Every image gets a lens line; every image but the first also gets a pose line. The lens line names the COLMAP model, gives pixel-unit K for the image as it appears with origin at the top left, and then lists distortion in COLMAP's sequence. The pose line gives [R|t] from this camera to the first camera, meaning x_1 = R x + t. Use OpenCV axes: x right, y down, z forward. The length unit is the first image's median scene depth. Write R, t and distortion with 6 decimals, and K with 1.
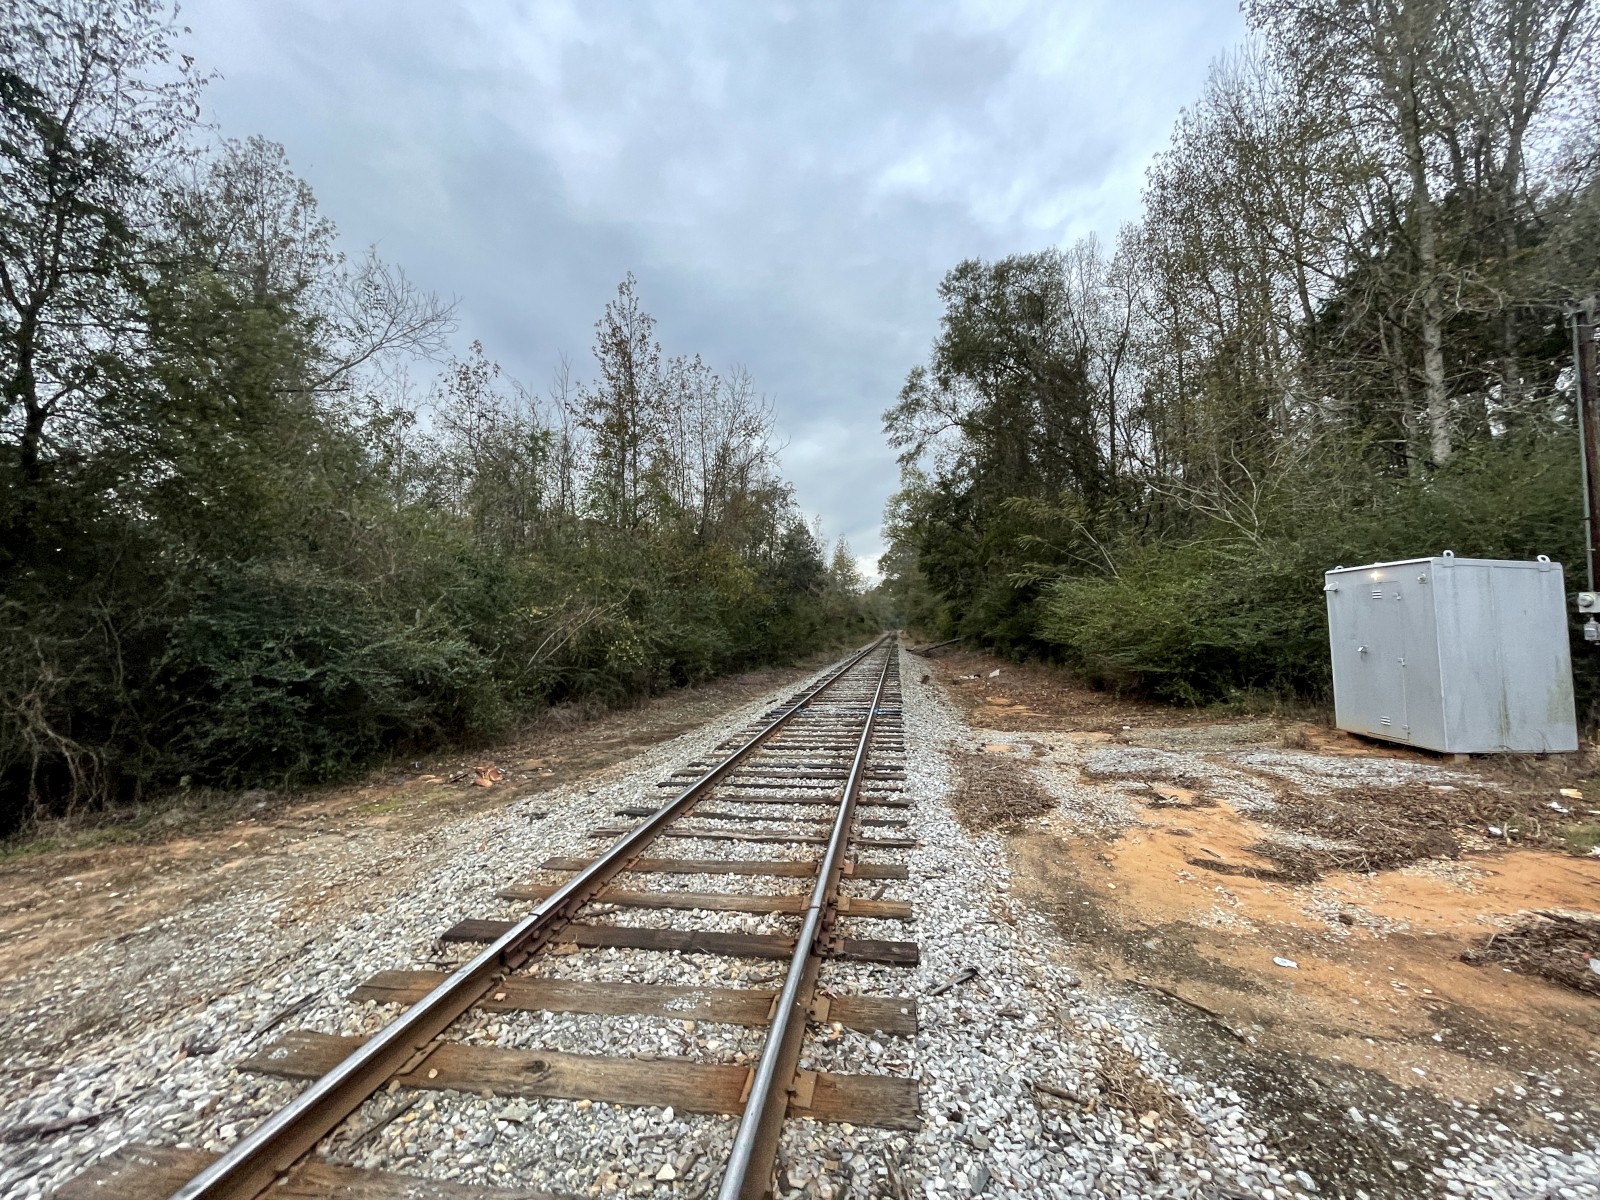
lens RADIAL K [[638.7, 0, 809.0], [0, 638.7, 602.0], [0, 0, 1]] dist [-0.002673, -0.000124]
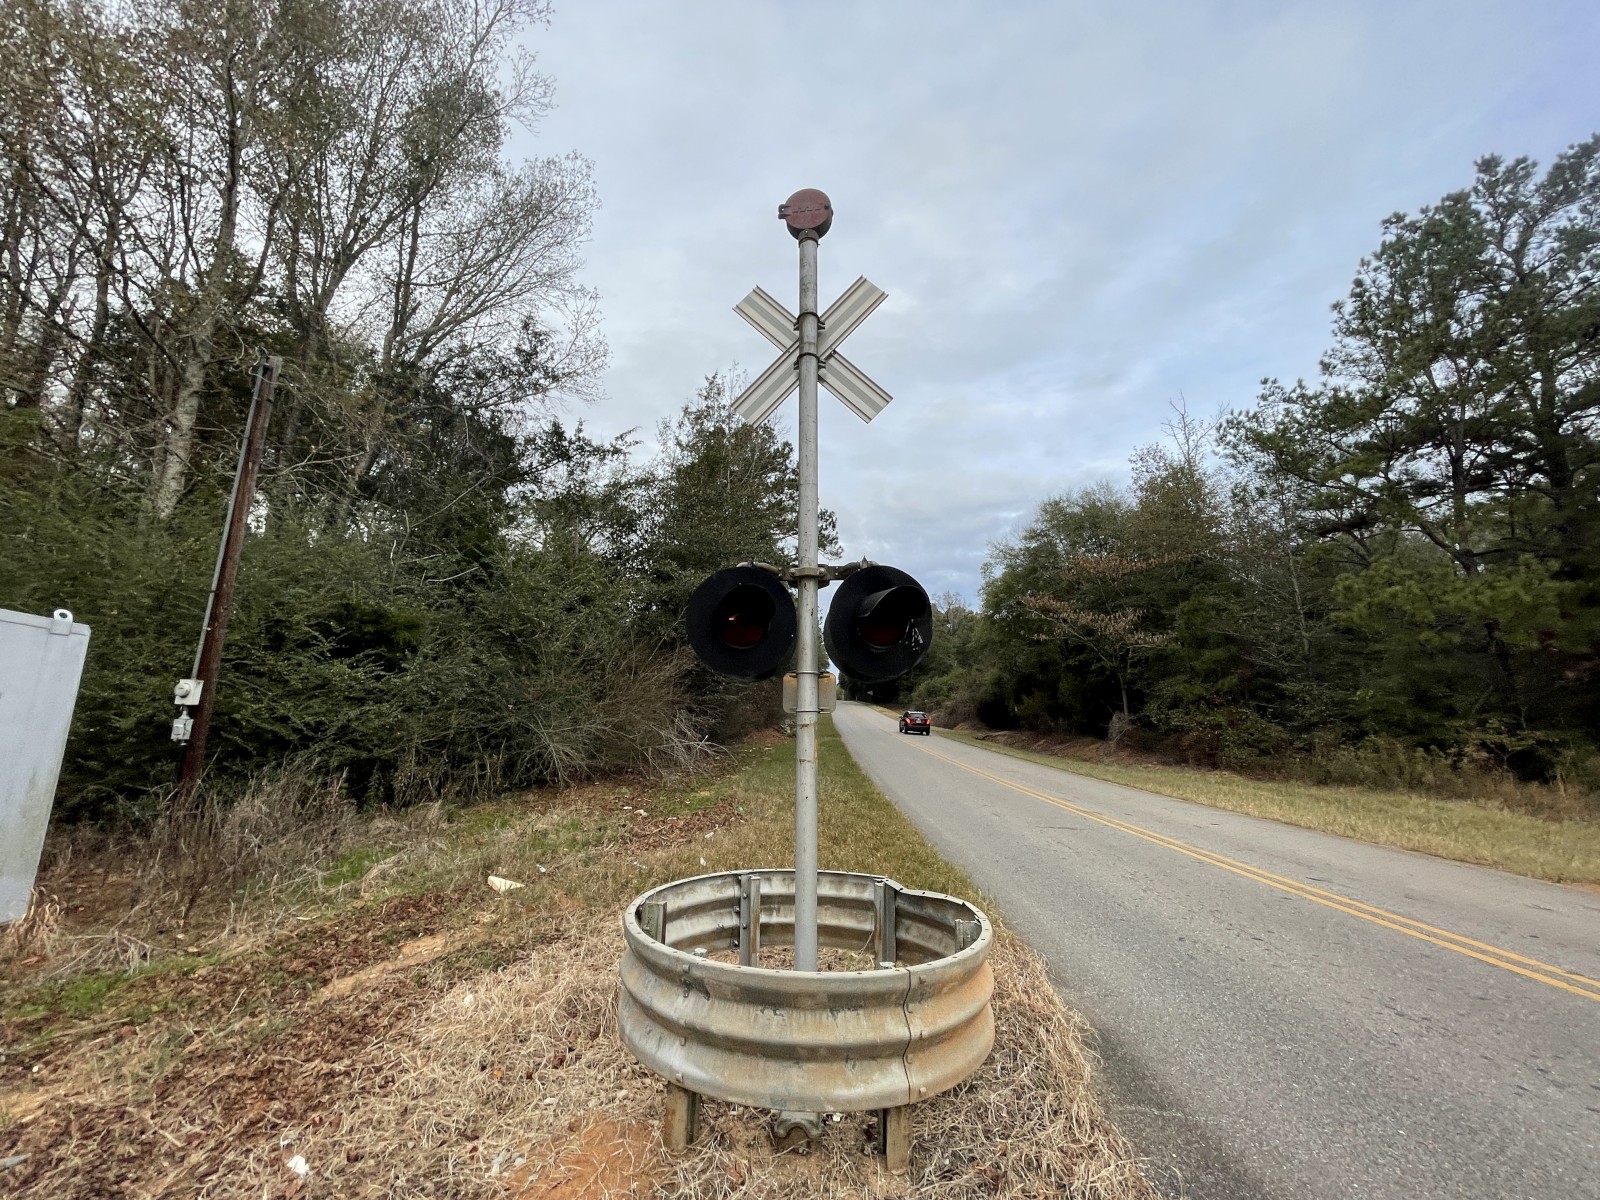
lens RADIAL K [[638.7, 0, 809.0], [0, 638.7, 602.0], [0, 0, 1]] dist [-0.002673, -0.000124]
pose [[0.073302, 0.211180, 0.974695, 0.496429], [-0.069807, 0.976013, -0.206216, 0.000688], [-0.994864, -0.052925, 0.086286, 0.151276]]
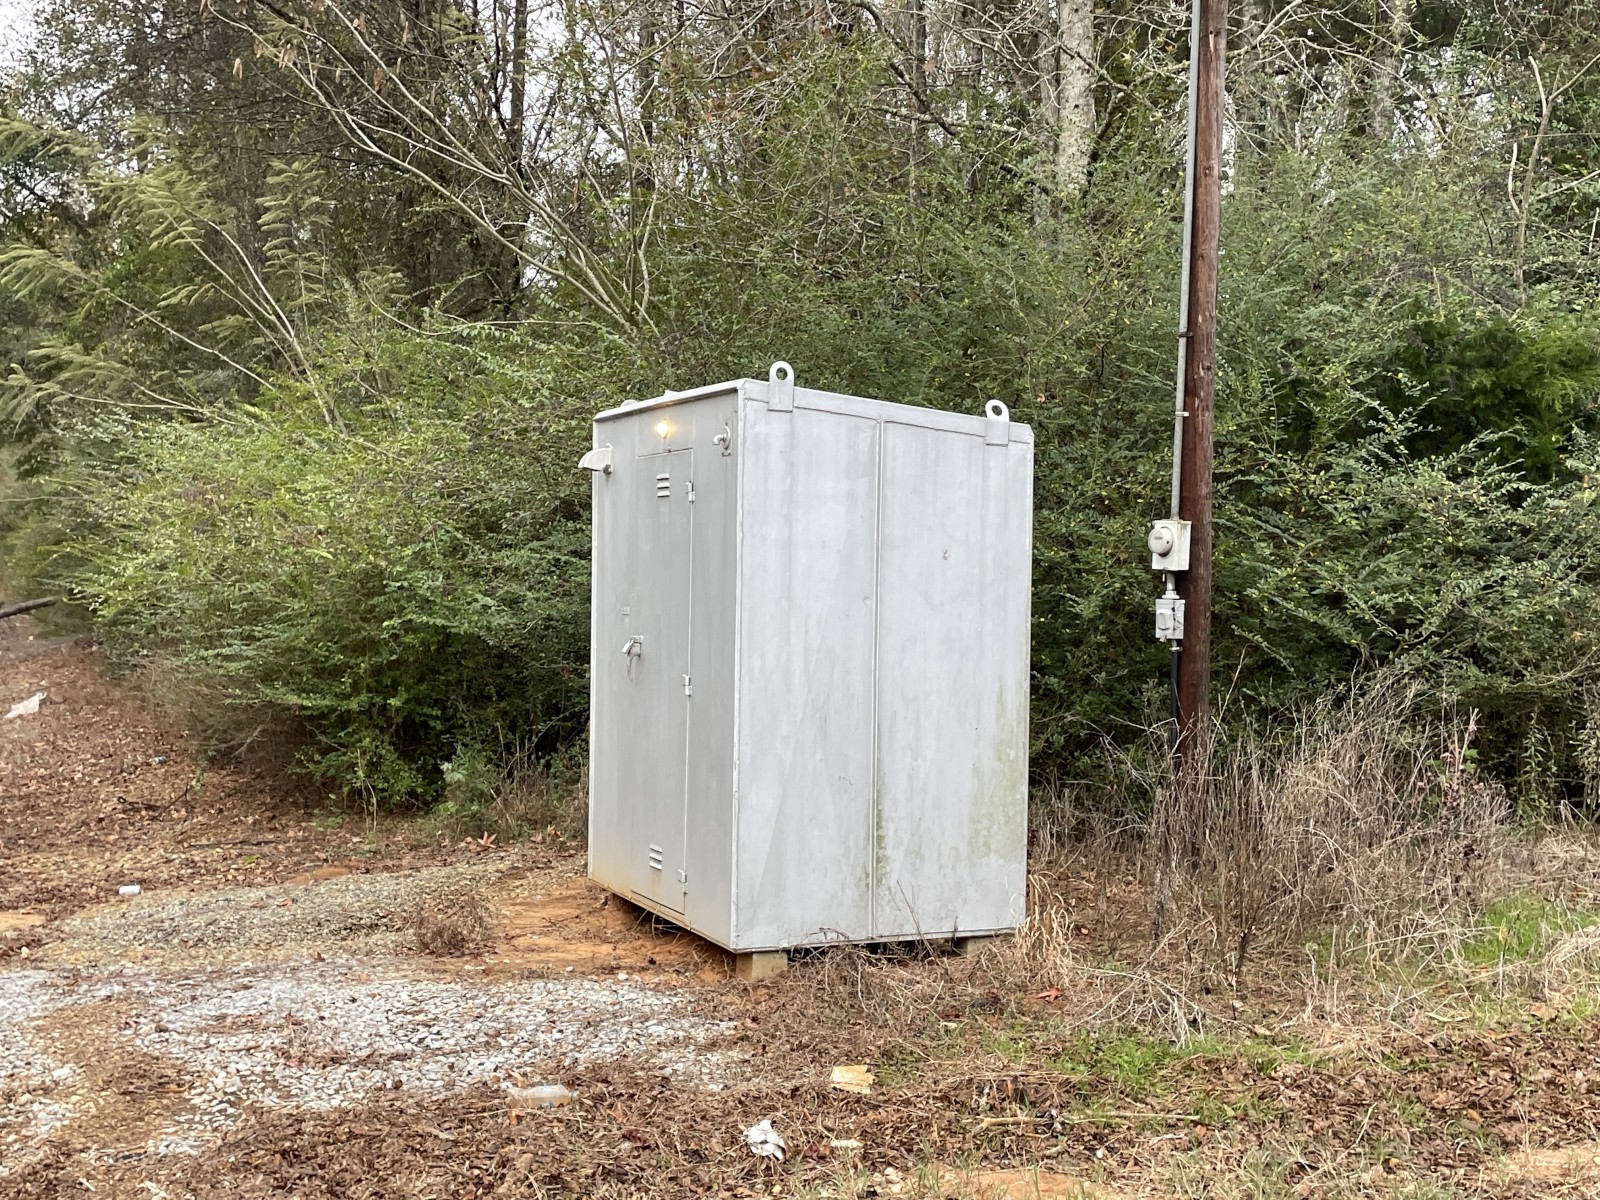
lens RADIAL K [[1851.4, 0, 800.0], [0, 1851.4, 600.0], [0, 0, 1]] dist [0.080251, -0.063701]
pose [[0.852177, 0.036883, 0.521952, 0.444523], [-0.065596, 0.997174, 0.036633, 0.008035], [-0.519125, -0.065456, 0.852188, 0.124737]]
